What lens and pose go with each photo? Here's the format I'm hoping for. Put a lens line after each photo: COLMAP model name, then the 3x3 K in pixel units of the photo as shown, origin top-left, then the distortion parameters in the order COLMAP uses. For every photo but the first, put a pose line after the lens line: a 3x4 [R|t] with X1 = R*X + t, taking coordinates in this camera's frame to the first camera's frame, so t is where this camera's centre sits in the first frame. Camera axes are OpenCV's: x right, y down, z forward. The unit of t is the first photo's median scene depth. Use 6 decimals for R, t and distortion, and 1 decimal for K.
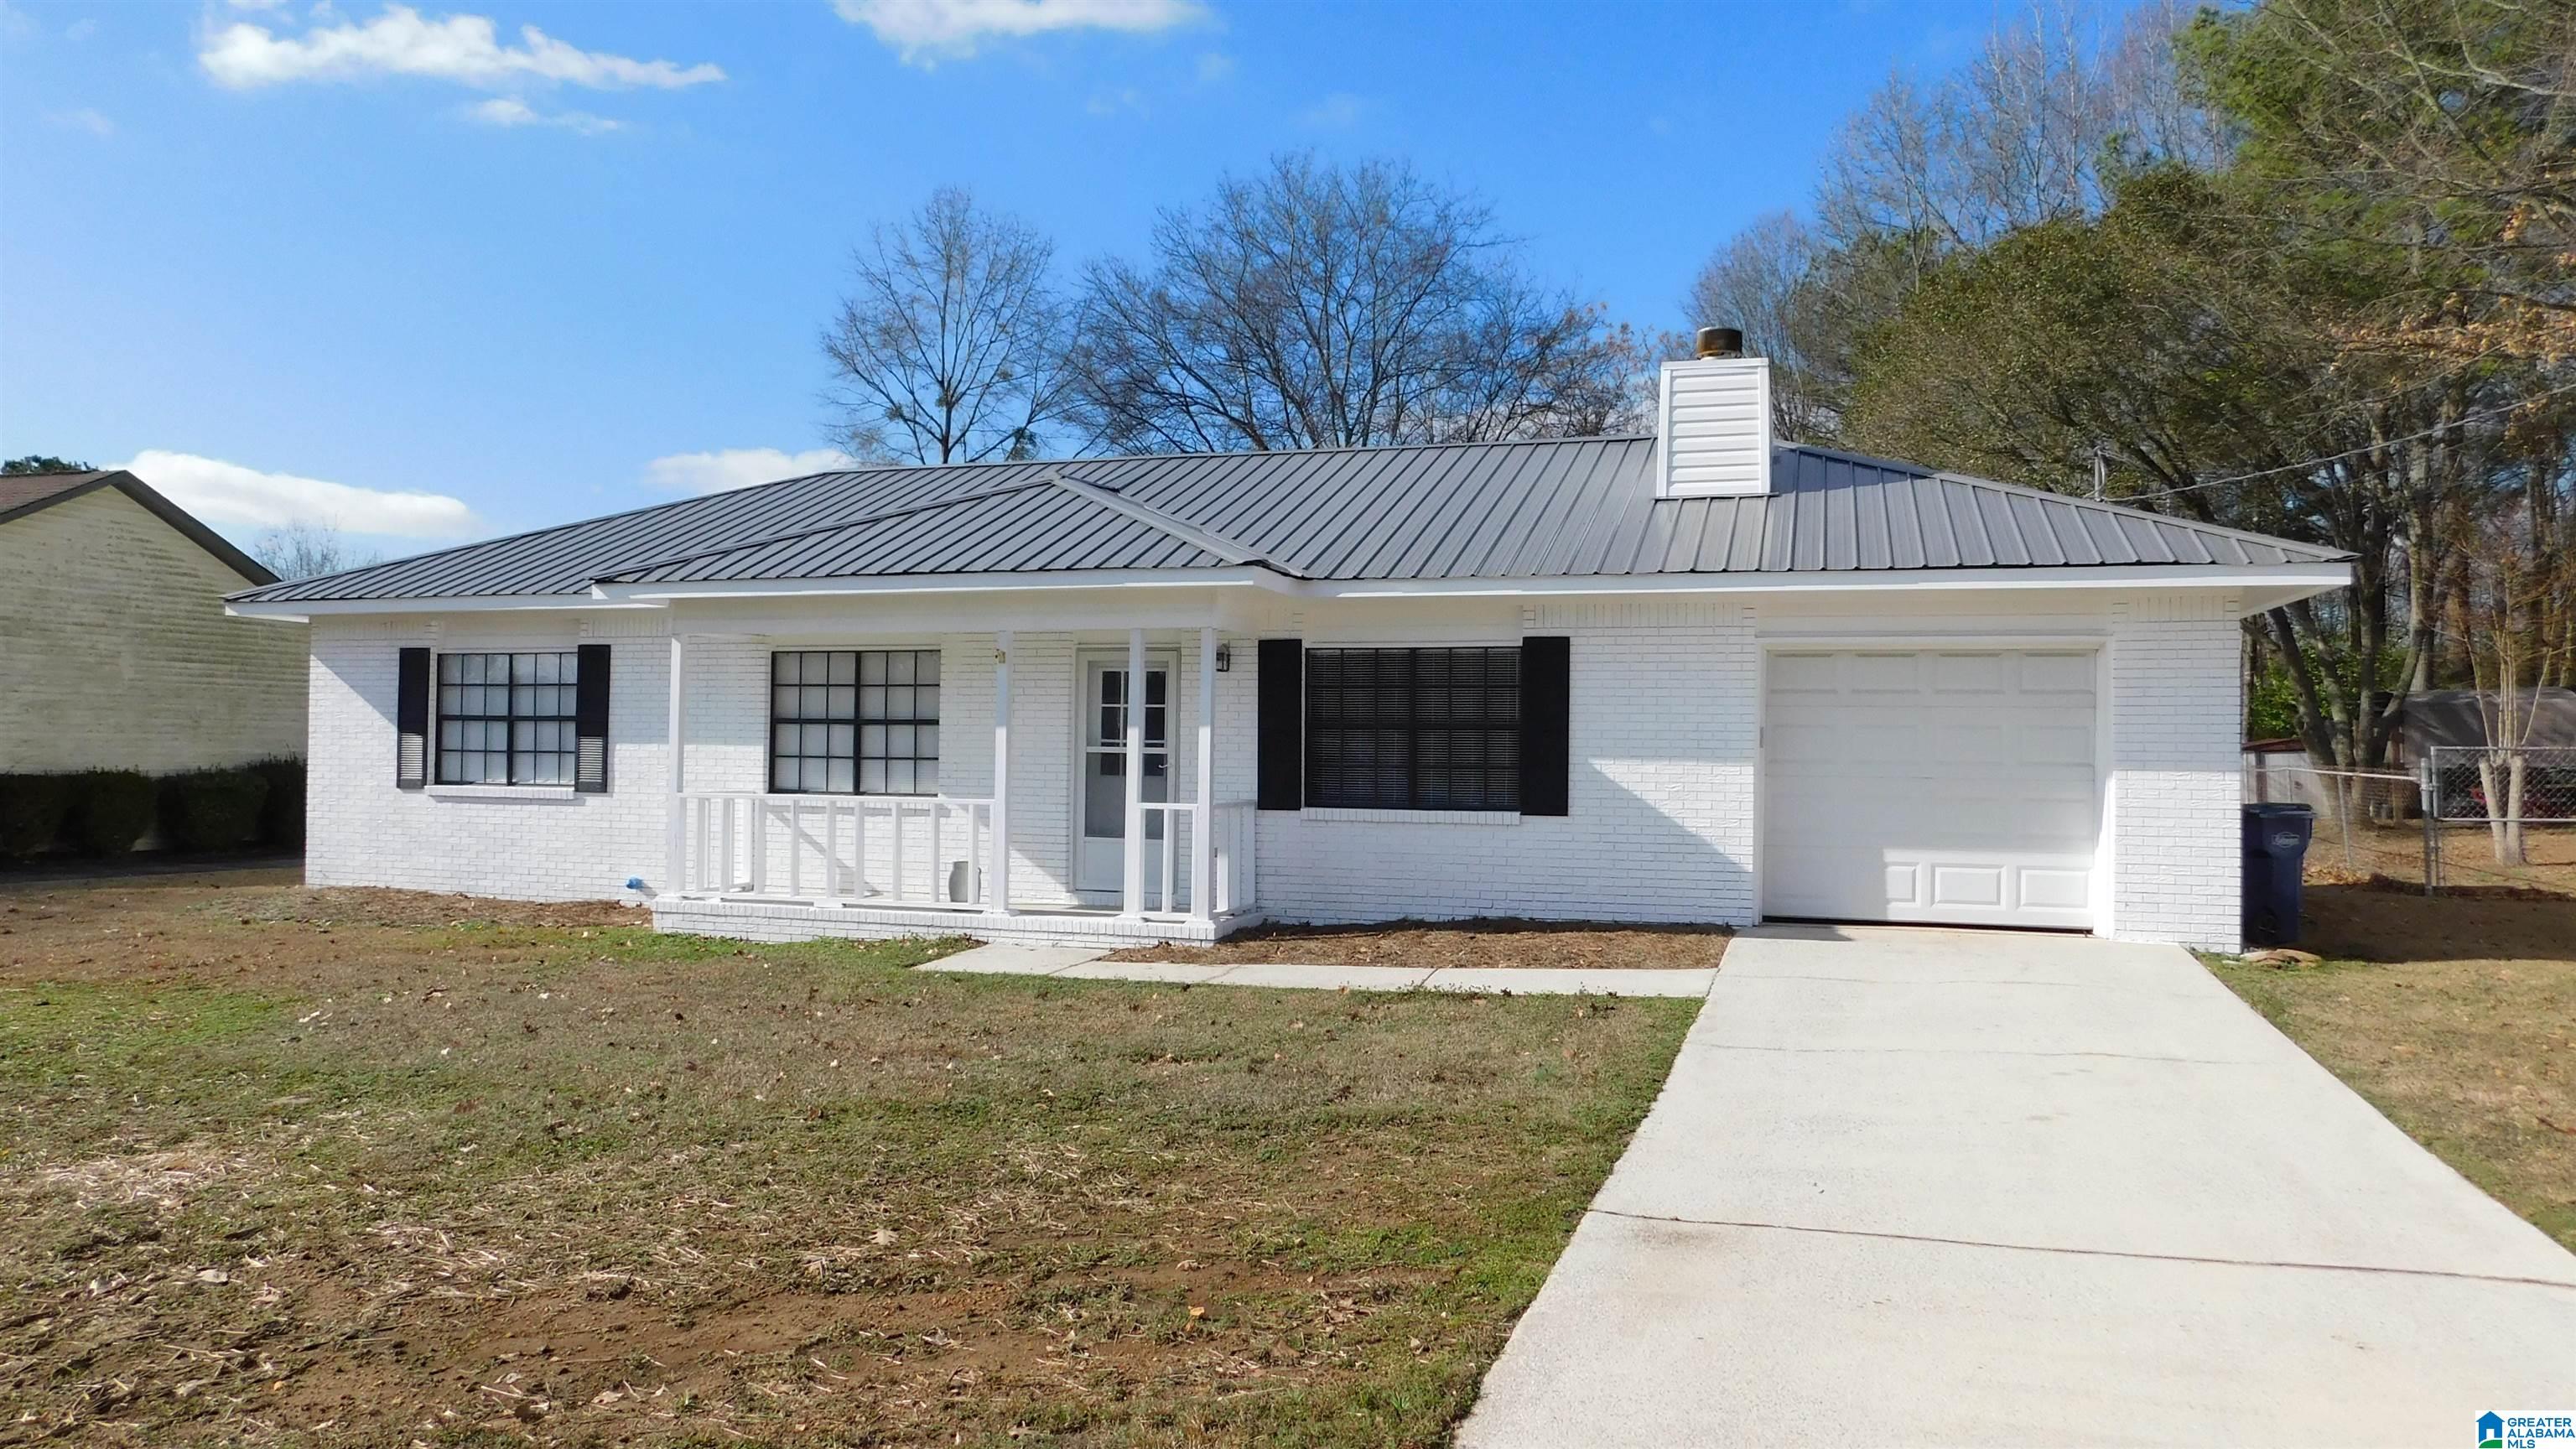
lens RADIAL K [[2008.7, 0, 1288.0], [0, 2008.7, 724.5], [0, 0, 1]] dist [-0.005664, 0.110750]
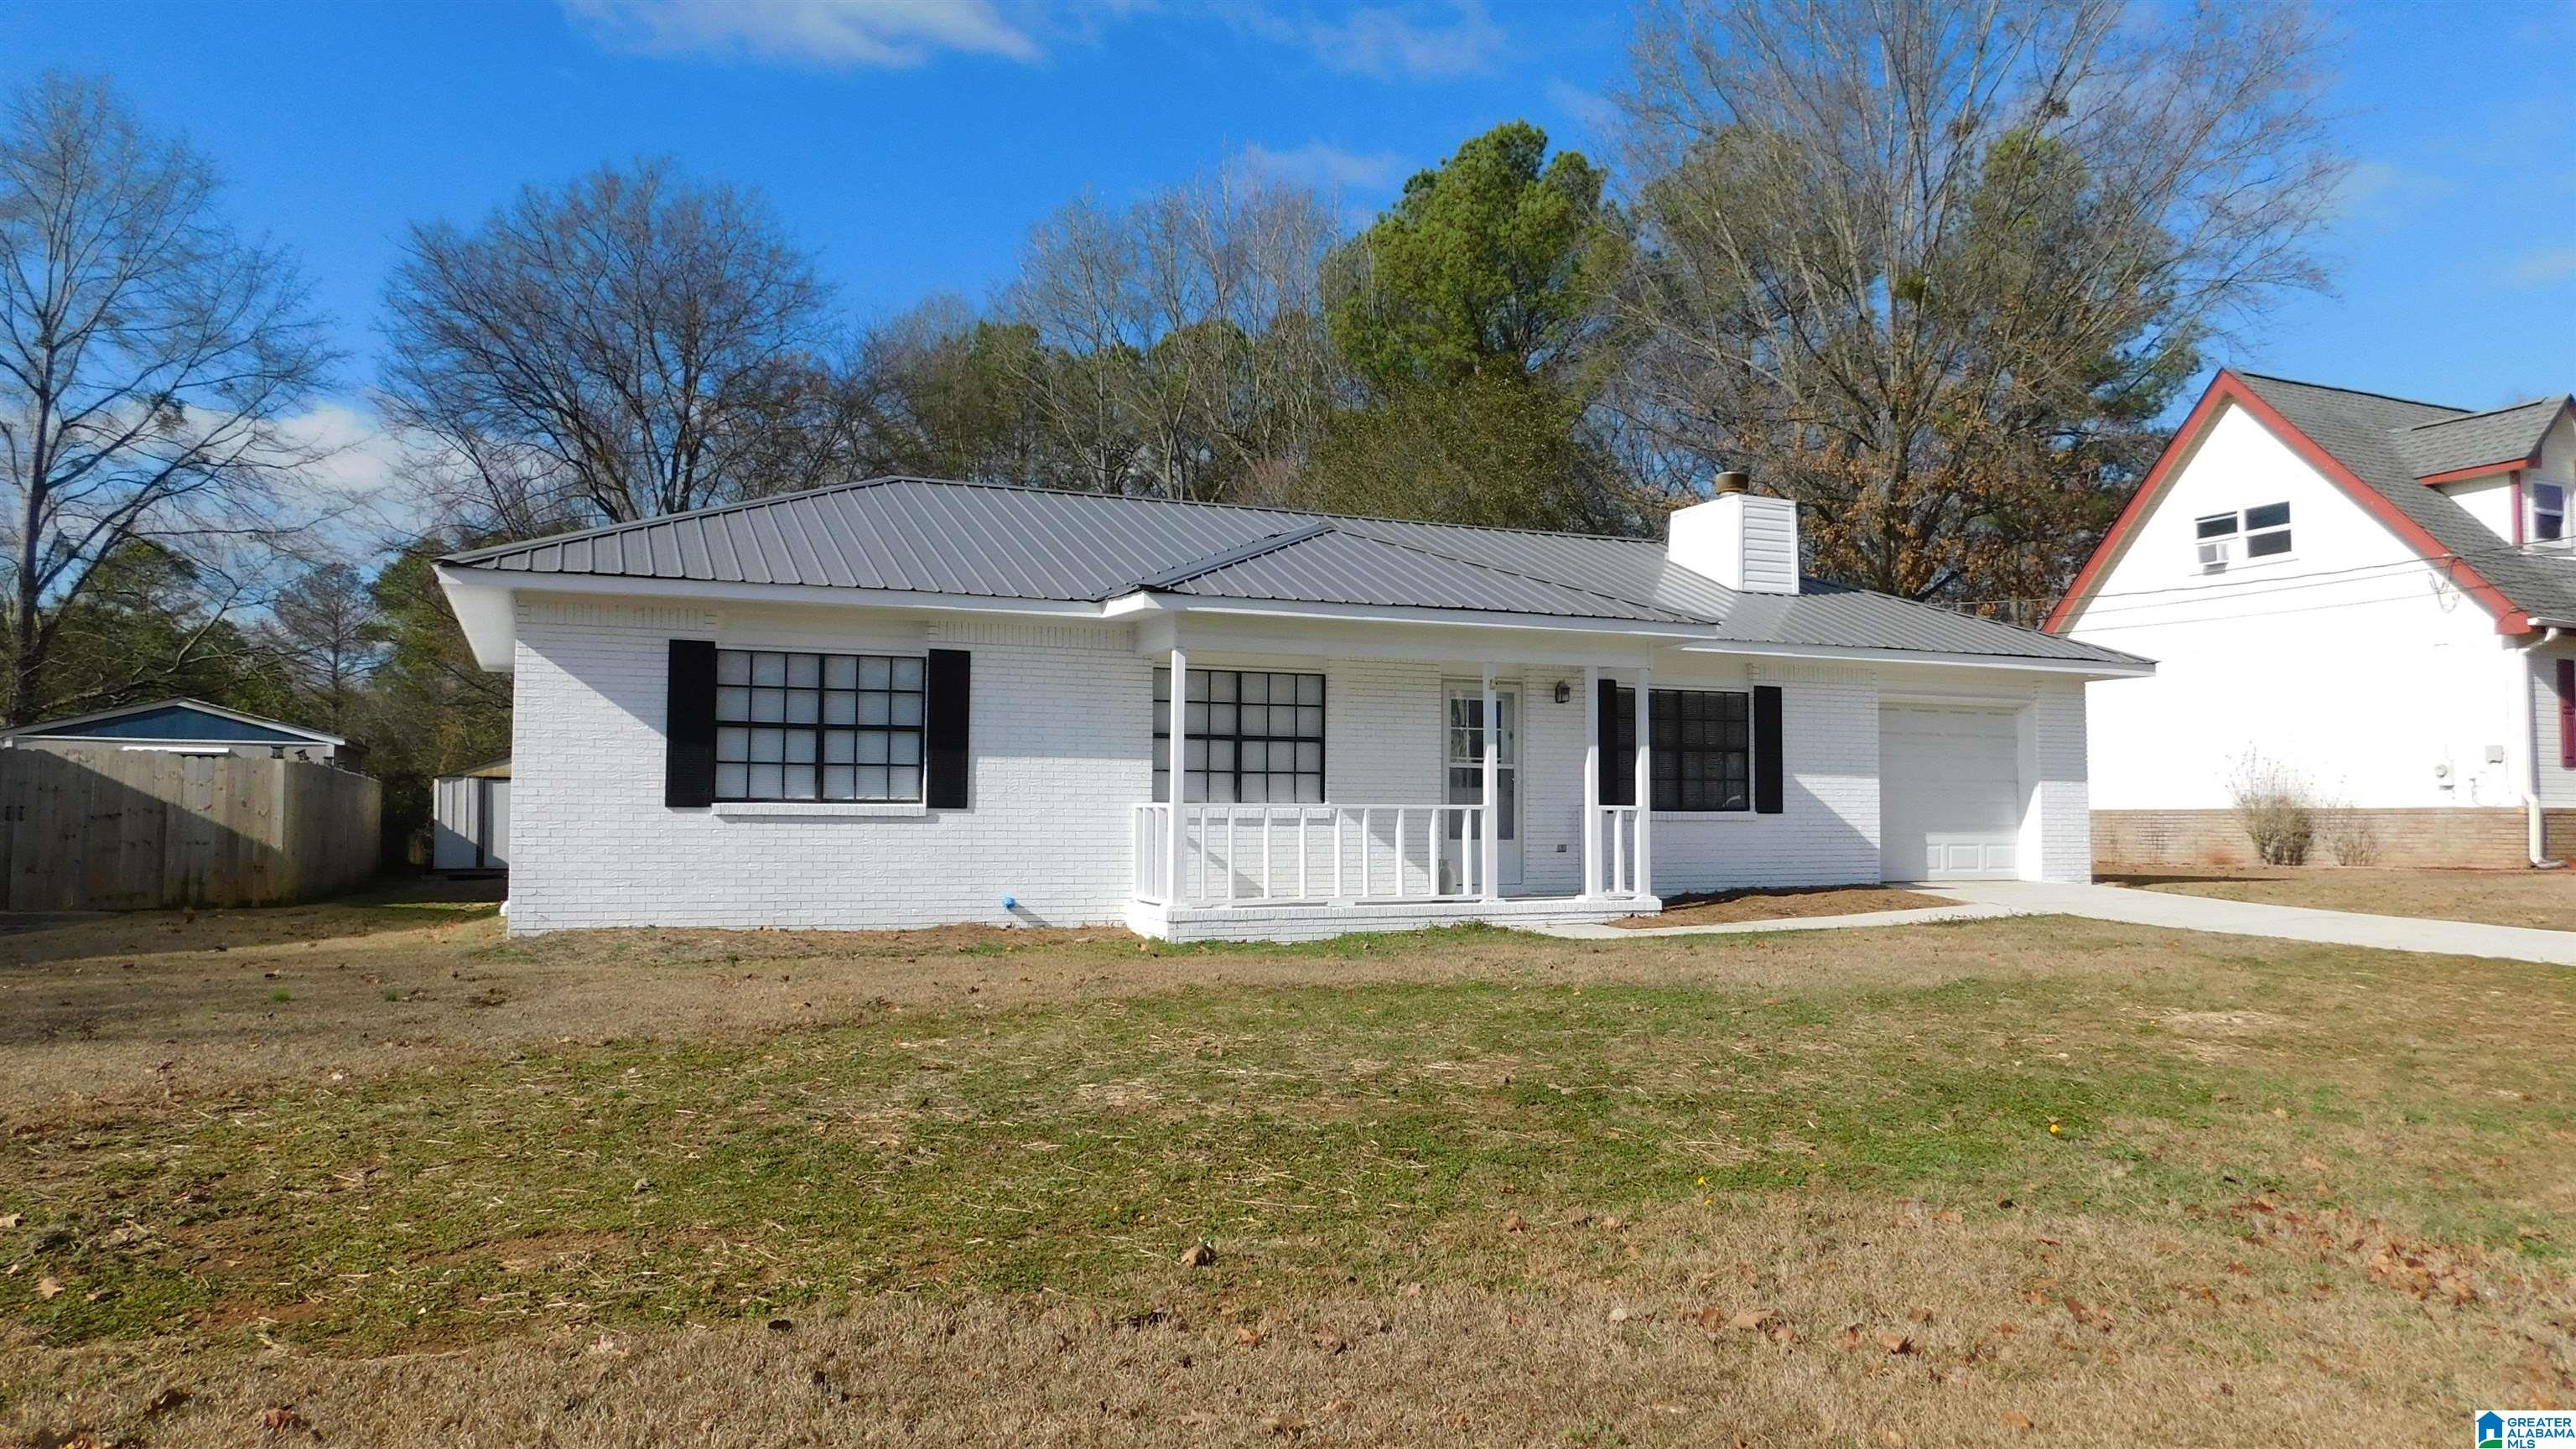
lens RADIAL K [[1709.3, 0, 1292.4], [0, 1709.3, 716.4], [0, 0, 1]] dist [-0.072414, 0.062795]
pose [[0.708686, 0.019388, 0.705257, -0.828547], [-0.019606, 0.999777, -0.007783, -0.006340], [-0.705251, -0.008312, 0.708909, 0.345481]]
